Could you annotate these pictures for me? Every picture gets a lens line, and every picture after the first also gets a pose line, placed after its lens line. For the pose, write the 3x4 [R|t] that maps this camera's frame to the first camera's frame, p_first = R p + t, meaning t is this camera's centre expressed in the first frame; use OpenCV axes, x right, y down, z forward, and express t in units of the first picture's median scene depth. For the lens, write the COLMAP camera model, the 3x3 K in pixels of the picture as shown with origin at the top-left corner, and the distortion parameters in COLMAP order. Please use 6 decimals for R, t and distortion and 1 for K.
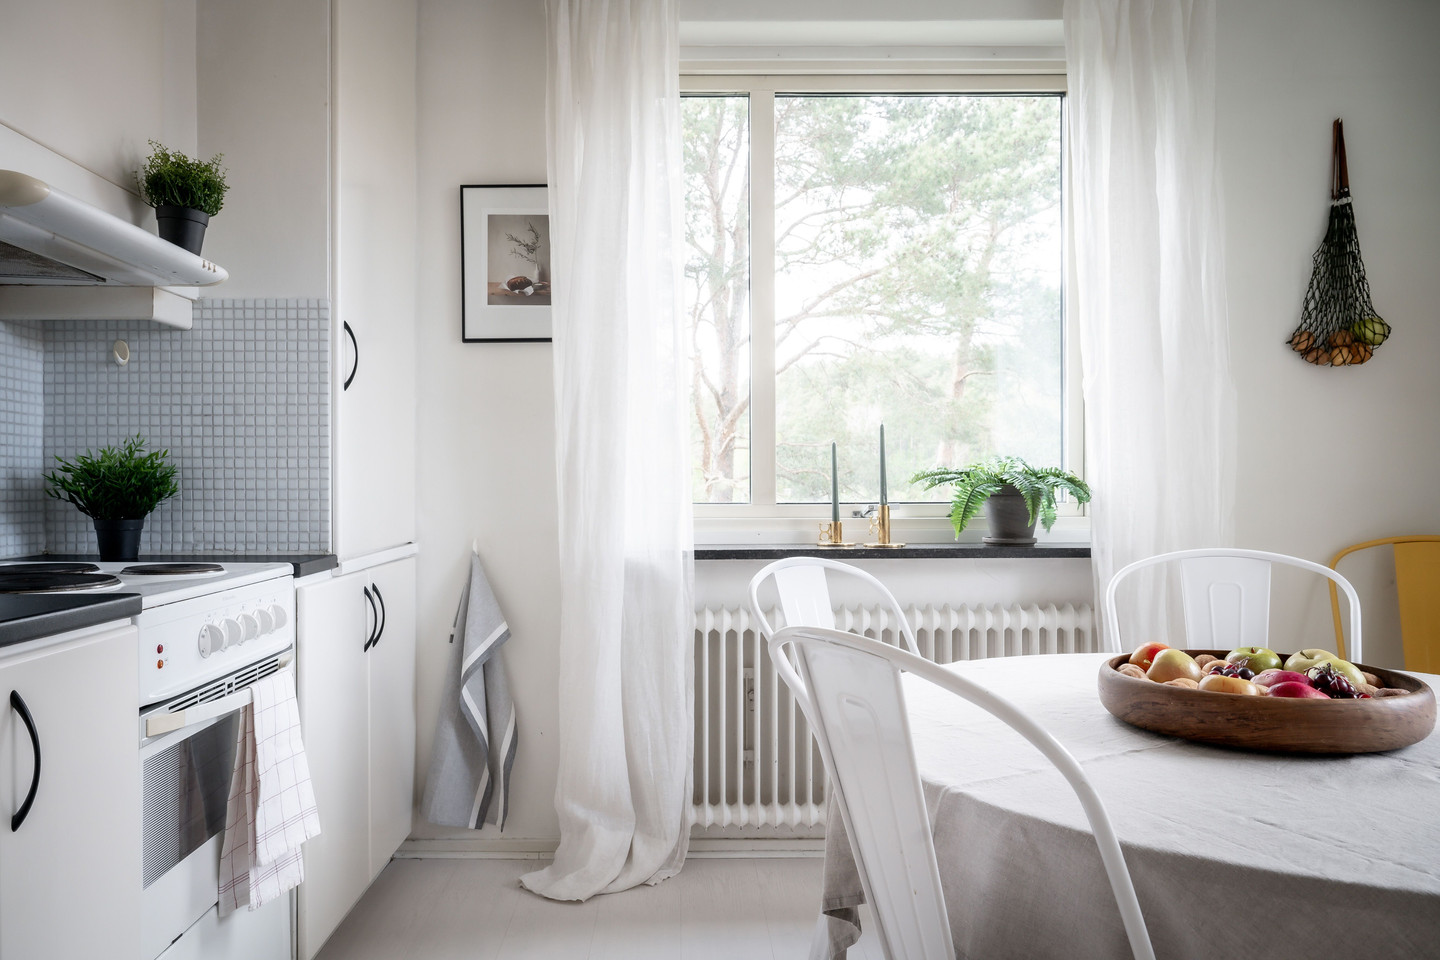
lens RADIAL K [[988.3, 0, 717.0], [0, 988.3, 510.4], [0, 0, 1]] dist [0.002731, 0.000532]
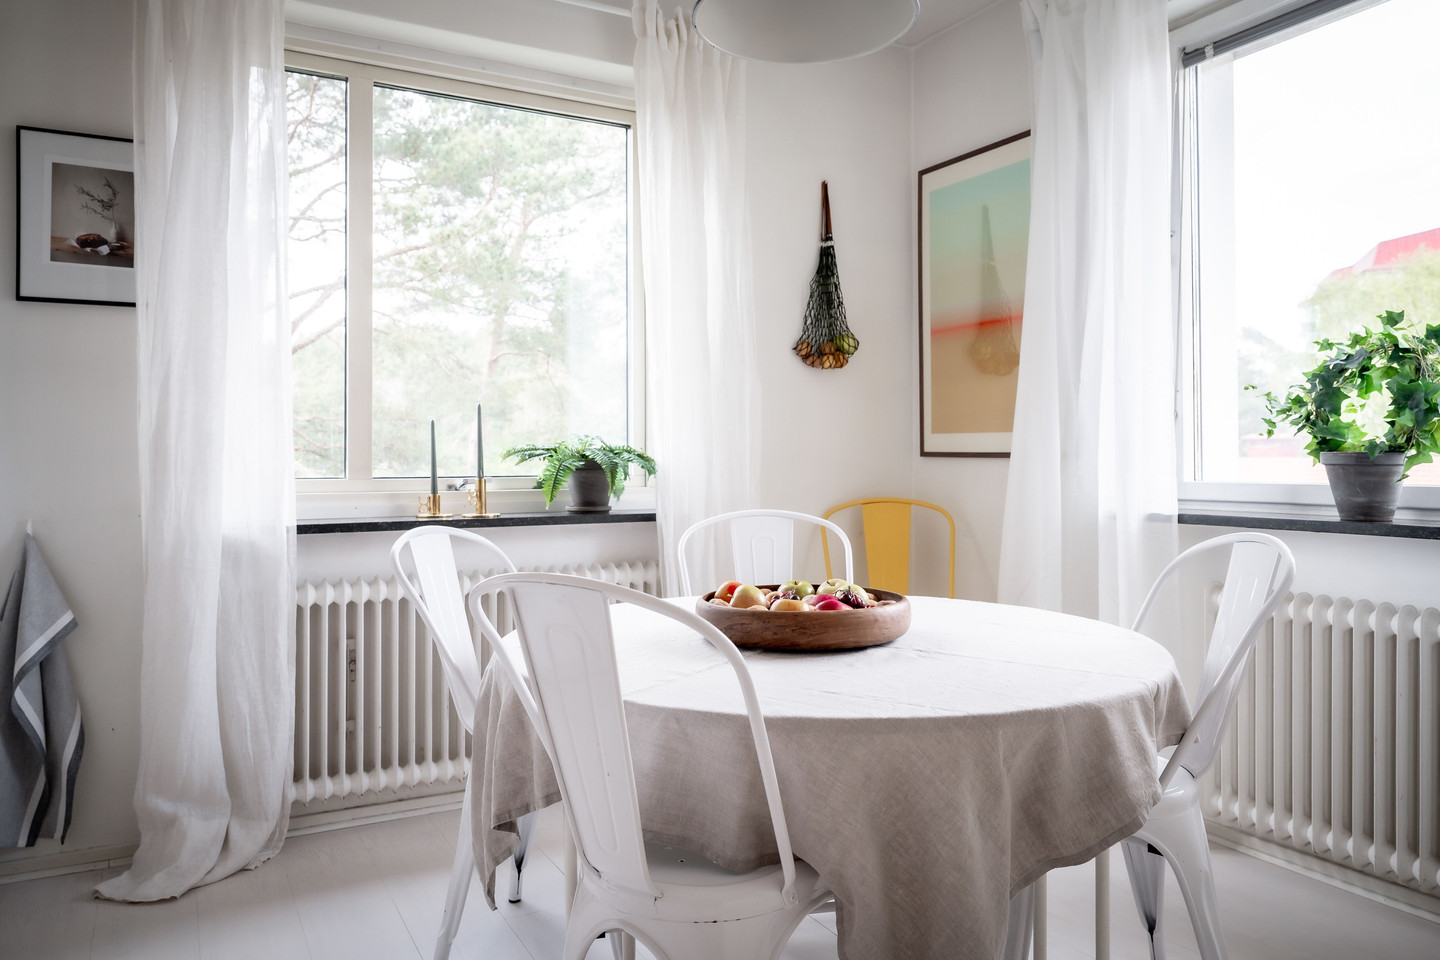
lens RADIAL K [[1010.3, 0, 720.0], [0, 1010.3, 480.0], [0, 0, 1]] dist [0.003314, -0.002478]
pose [[0.879269, -0.008741, 0.476245, -0.130985], [0.012311, 0.999915, -0.004378, 0.004479], [-0.476166, 0.009712, 0.879302, -0.102564]]
